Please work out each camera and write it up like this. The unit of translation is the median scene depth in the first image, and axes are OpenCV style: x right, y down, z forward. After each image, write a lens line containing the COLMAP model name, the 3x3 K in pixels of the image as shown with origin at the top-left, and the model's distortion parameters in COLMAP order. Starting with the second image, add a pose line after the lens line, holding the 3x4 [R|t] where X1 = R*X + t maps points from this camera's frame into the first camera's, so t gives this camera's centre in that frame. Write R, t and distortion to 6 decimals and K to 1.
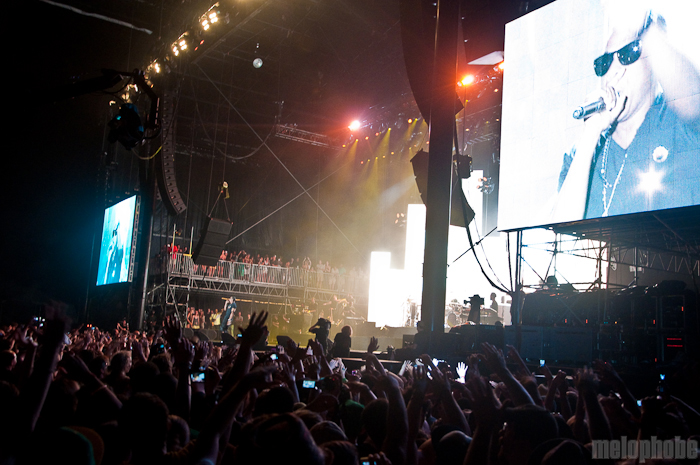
lens RADIAL K [[721.5, 0, 345.6], [0, 721.5, 243.5], [0, 0, 1]] dist [0.015225, 0.000000]
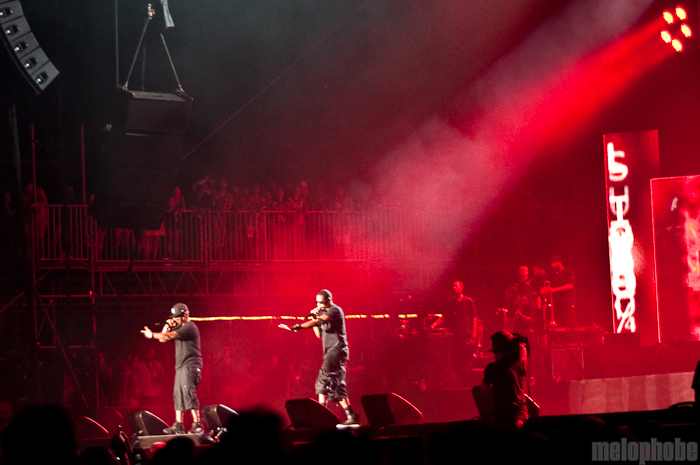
lens RADIAL K [[1369.7, 0, 347.1], [0, 1369.7, 228.9], [0, 0, 1]] dist [-0.041925, 0.000000]
pose [[0.992512, -0.115307, -0.040294, -0.060824], [0.116897, 0.992353, 0.039634, 0.015560], [0.035416, -0.044048, 0.998401, 0.326495]]
